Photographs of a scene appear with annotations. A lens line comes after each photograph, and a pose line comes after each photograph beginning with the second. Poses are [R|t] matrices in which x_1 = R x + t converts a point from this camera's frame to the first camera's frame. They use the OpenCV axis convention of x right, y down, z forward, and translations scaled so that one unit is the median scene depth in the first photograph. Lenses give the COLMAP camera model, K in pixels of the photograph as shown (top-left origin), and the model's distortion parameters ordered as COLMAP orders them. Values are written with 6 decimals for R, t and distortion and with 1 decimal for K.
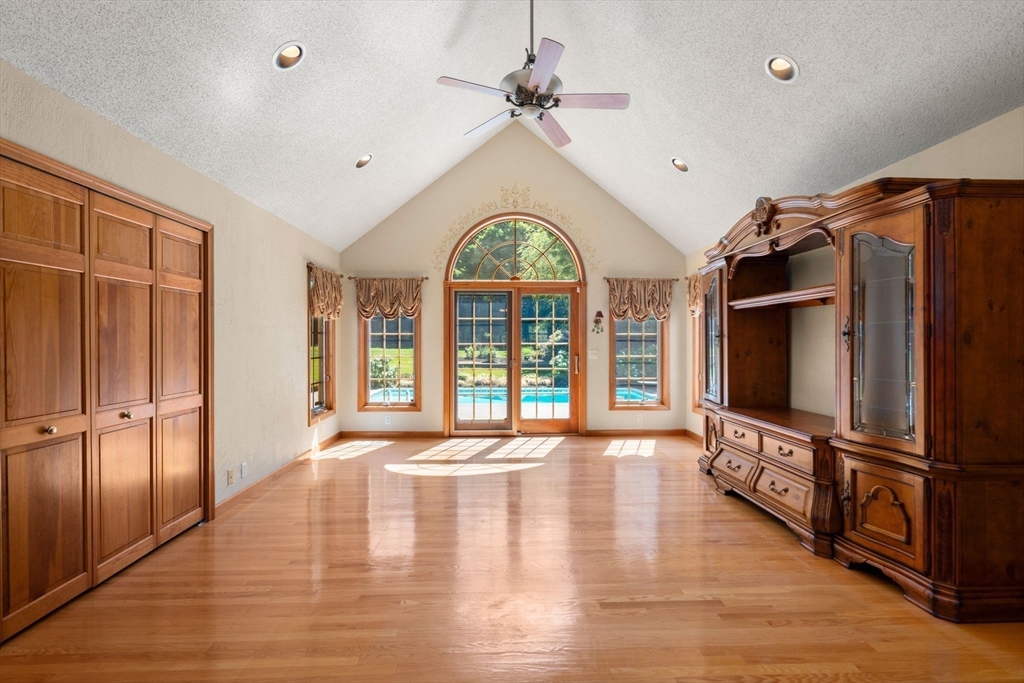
lens RADIAL K [[460.6, 0, 511.9], [0, 460.6, 343.2], [0, 0, 1]] dist [-0.004311, 0.000046]
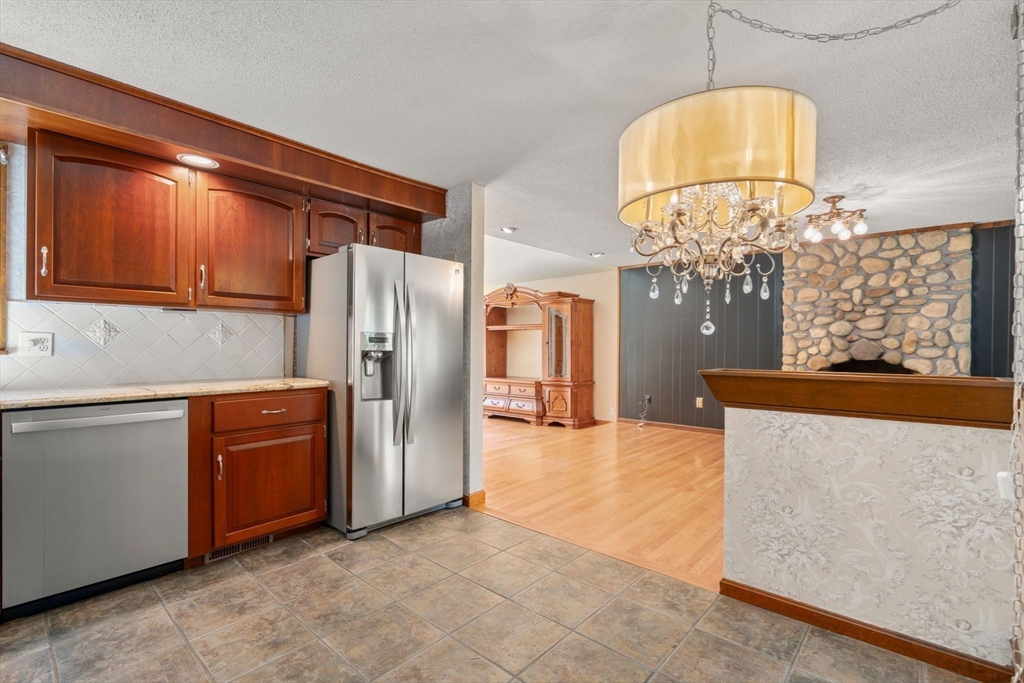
lens RADIAL K [[462.0, 0, 512.6], [0, 462.0, 347.6], [0, 0, 1]] dist [0.001559, 0.000095]
pose [[0.691160, -0.000615, 0.722702, -1.016514], [0.000142, 1.000000, 0.000716, 0.004279], [-0.722702, -0.000392, 0.691160, -0.556459]]
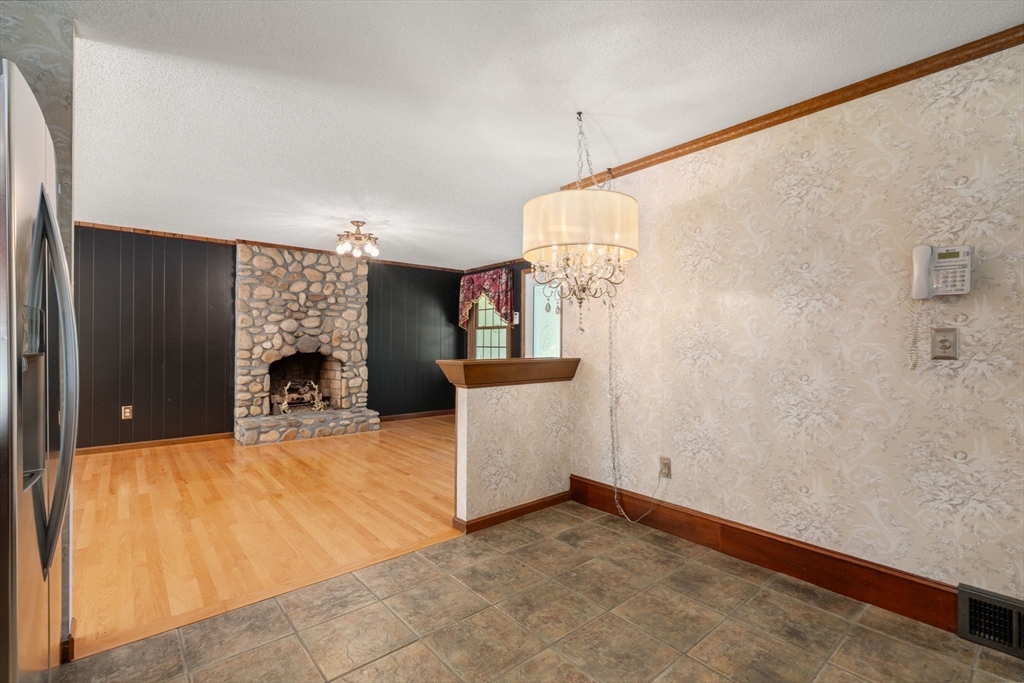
lens RADIAL K [[460.6, 0, 511.9], [0, 460.6, 343.2], [0, 0, 1]] dist [-0.004311, 0.000046]
pose [[-0.616280, -0.002734, 0.787522, -1.044781], [0.000730, 0.999992, 0.004042, 0.002794], [-0.787527, 0.003066, -0.616273, 0.030847]]
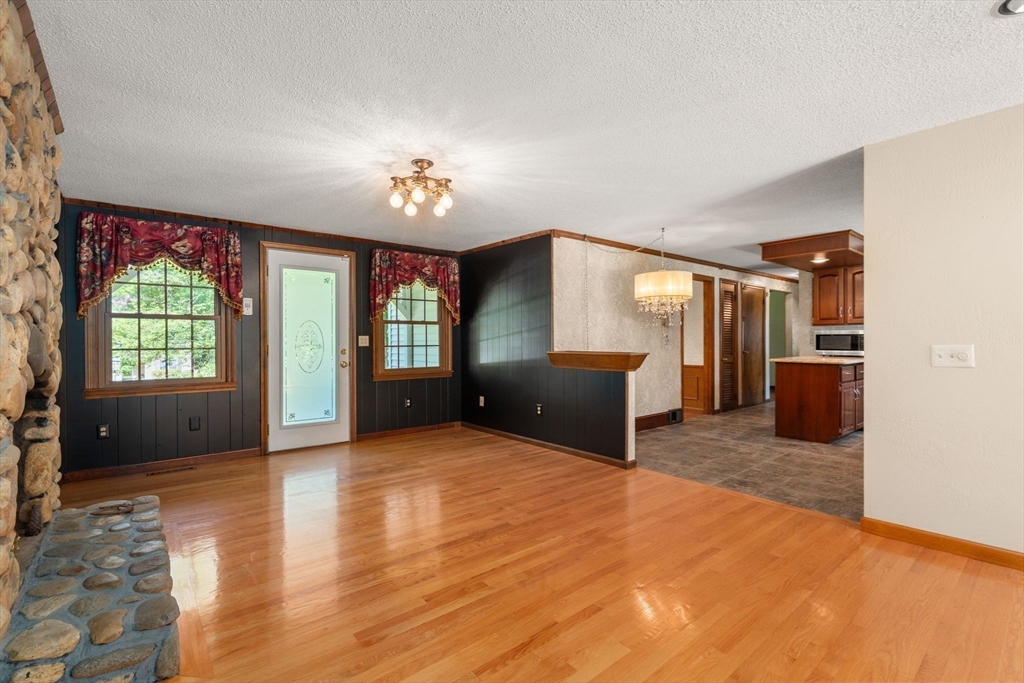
lens RADIAL K [[461.6, 0, 512.2], [0, 461.6, 339.7], [0, 0, 1]] dist [-0.003860, 0.000182]
pose [[-0.795244, 0.002007, -0.606286, 0.447938], [0.000194, 0.999995, 0.003055, -0.000715], [0.606289, 0.002312, -0.795241, 0.332019]]
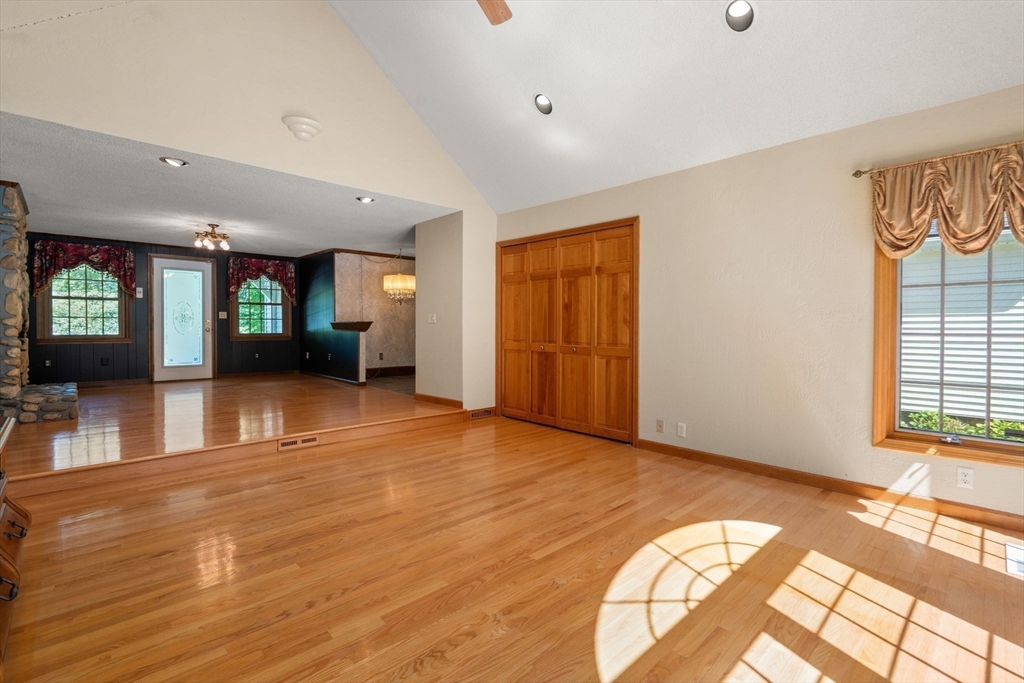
lens RADIAL K [[461.4, 0, 507.9], [0, 461.4, 331.4], [0, 0, 1]] dist [-0.000508, 0.000135]
pose [[-0.752371, 0.005434, -0.658717, 0.384861], [-0.007371, 0.999834, 0.016667, 0.037535], [0.658699, 0.017395, -0.752206, 1.489817]]
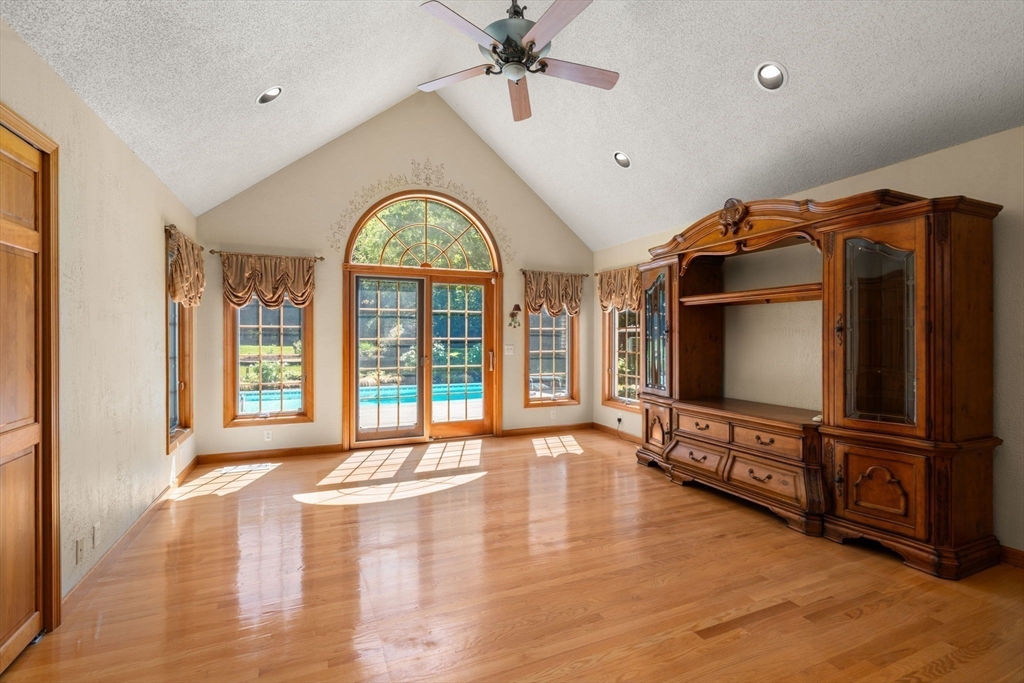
lens RADIAL K [[461.6, 0, 512.2], [0, 461.6, 339.7], [0, 0, 1]] dist [-0.003860, 0.000182]
pose [[0.930514, -0.001186, 0.366254, -0.276938], [0.000057, 0.999995, 0.003094, 0.000191], [-0.366256, -0.002859, 0.930510, 0.186807]]
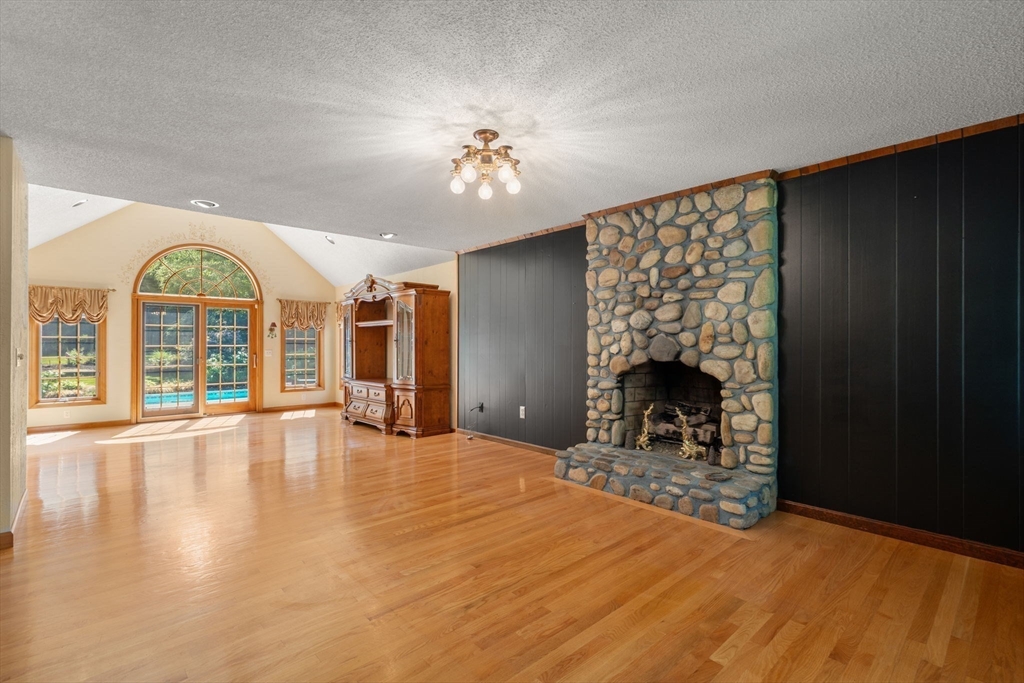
lens RADIAL K [[465.6, 0, 512.0], [0, 465.6, 341.5], [0, 0, 1]] dist [-0.005018, 0.000820]
pose [[0.760830, 0.004349, 0.648937, -0.292131], [0.002617, 0.999949, -0.009770, 0.007043], [-0.648946, 0.009132, 0.760779, -0.912725]]
